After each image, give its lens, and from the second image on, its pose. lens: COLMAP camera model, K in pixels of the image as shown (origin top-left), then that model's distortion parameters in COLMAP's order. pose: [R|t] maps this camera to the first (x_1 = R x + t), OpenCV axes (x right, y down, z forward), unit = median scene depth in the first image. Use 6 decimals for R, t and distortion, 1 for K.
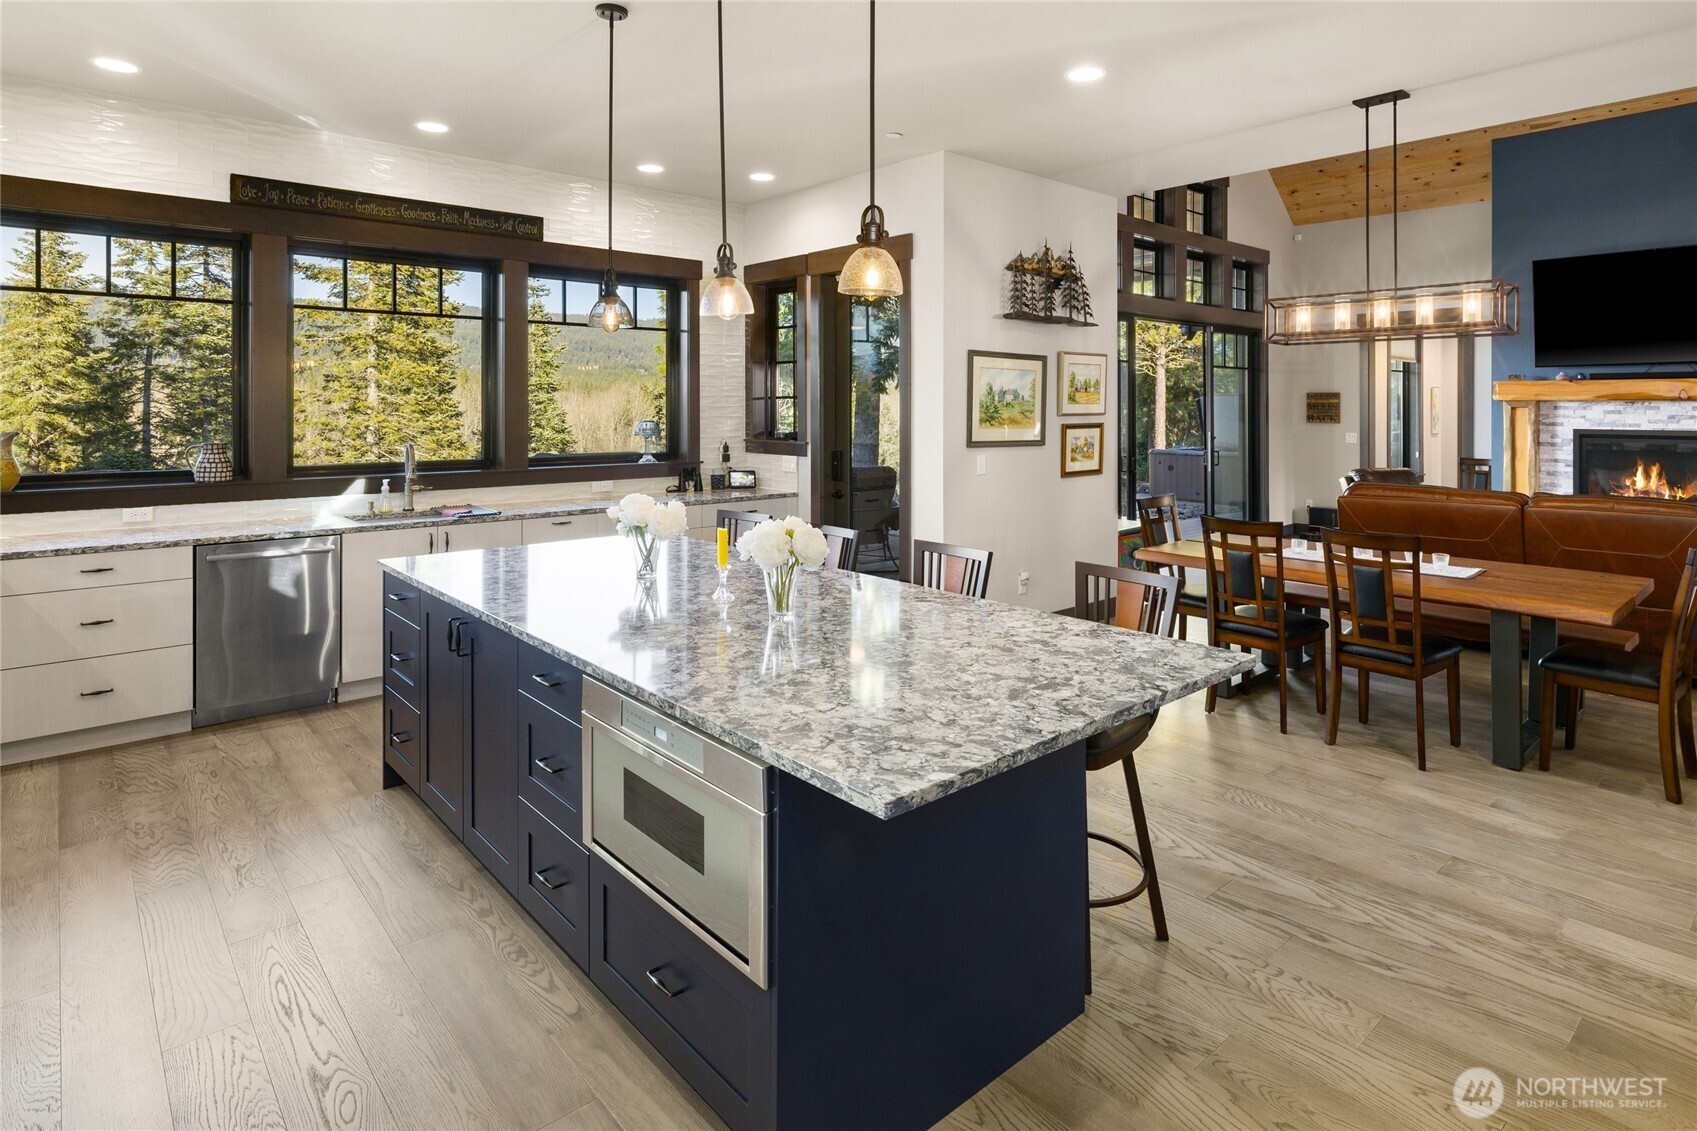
lens RADIAL K [[912.4, 0, 849.5], [0, 912.4, 505.1], [0, 0, 1]] dist [-0.001812, -0.000013]
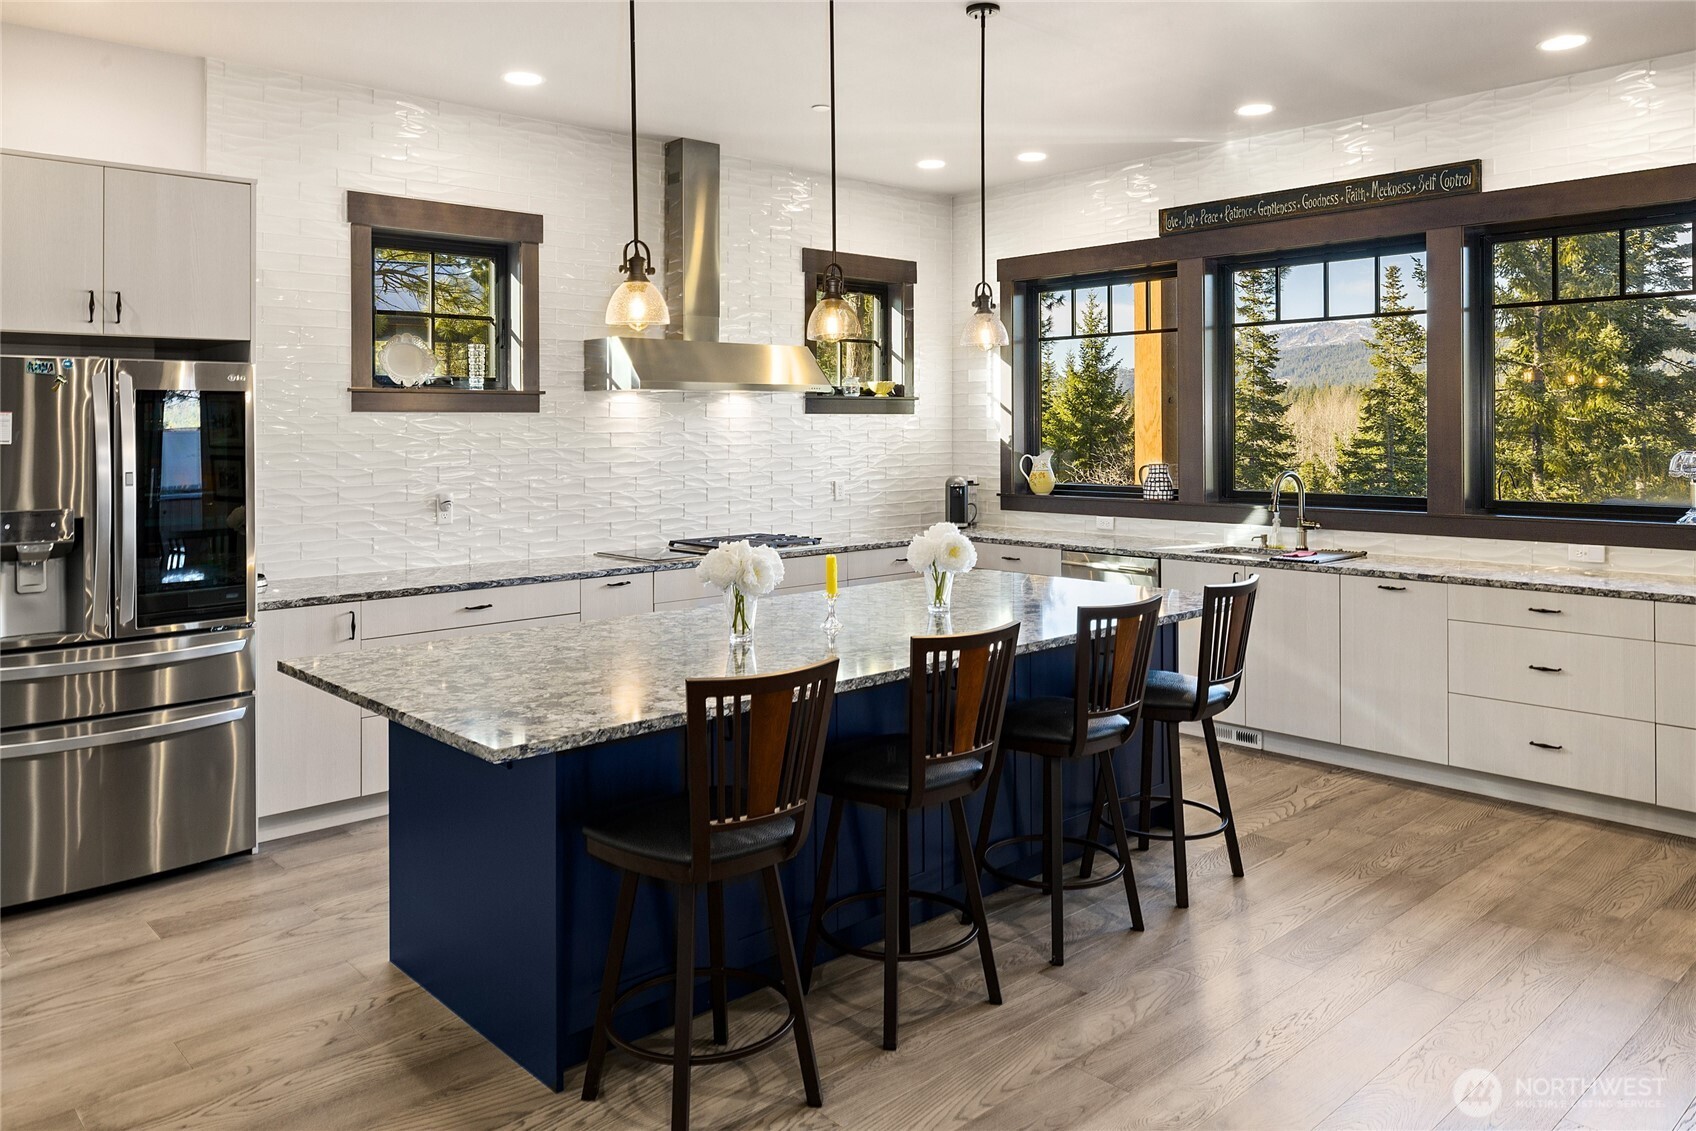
lens RADIAL K [[1192.5, 0, 848.0], [0, 1192.5, 565.5], [0, 0, 1]] dist [-0.002279, -0.001557]
pose [[0.031433, 0.111261, -0.993294, 0.954590], [-0.102428, 0.988911, 0.107529, -0.086819], [0.994244, 0.098361, 0.042480, 0.812201]]
